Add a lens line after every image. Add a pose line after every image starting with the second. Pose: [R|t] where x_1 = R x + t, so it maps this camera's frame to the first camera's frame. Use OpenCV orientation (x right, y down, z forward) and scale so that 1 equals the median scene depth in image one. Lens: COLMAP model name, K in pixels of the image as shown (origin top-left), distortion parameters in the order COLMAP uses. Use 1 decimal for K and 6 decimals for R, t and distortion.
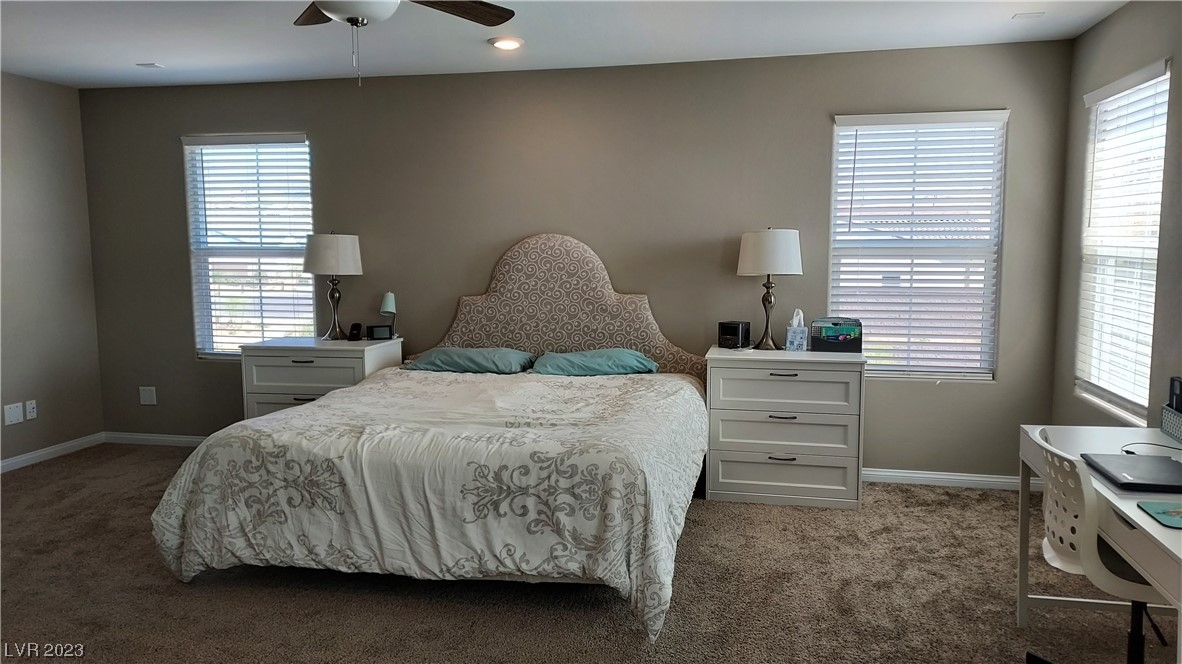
lens RADIAL K [[848.6, 0, 591.0], [0, 848.6, 332.0], [0, 0, 1]] dist [0.103640, -0.118562]
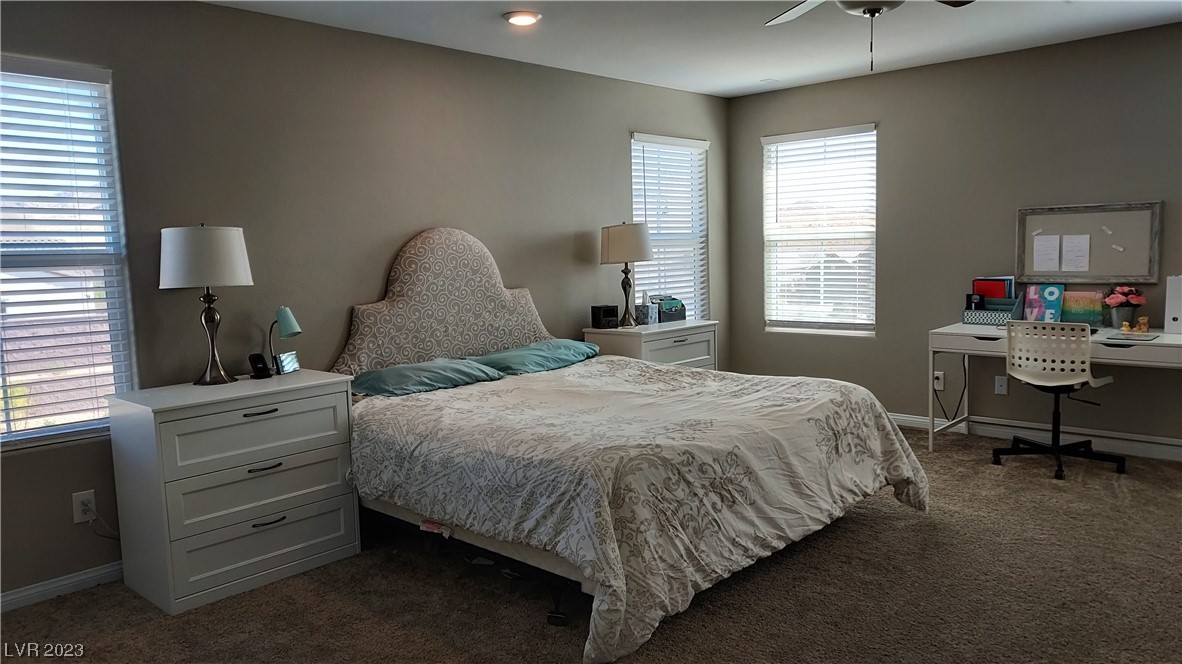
lens RADIAL K [[848.6, 0, 591.0], [0, 848.6, 332.0], [0, 0, 1]] dist [0.103640, -0.118562]
pose [[0.507015, -0.098836, 0.856252, -0.952646], [0.121053, 0.991723, 0.042794, -0.032361], [-0.853395, 0.081955, 0.514783, 0.516958]]
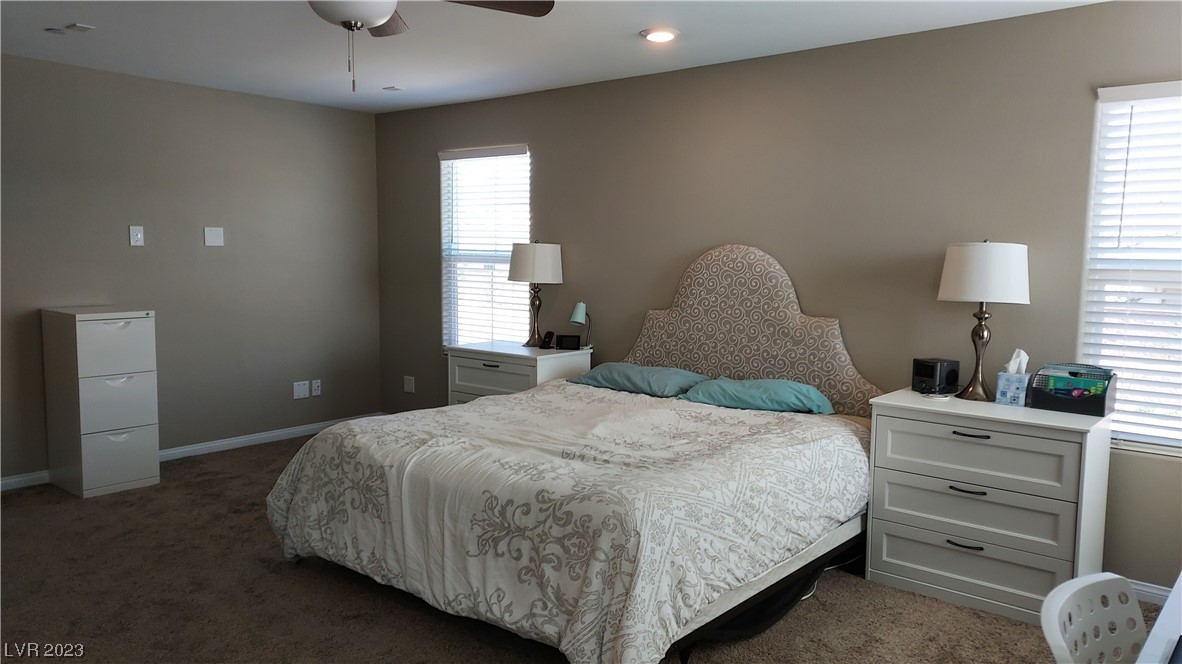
lens RADIAL K [[848.6, 0, 591.0], [0, 848.6, 332.0], [0, 0, 1]] dist [0.103640, -0.118562]
pose [[0.887082, 0.061829, -0.457452, 0.290929], [-0.065850, 0.997804, 0.007168, -0.025951], [0.456891, 0.023765, 0.889205, 0.177110]]
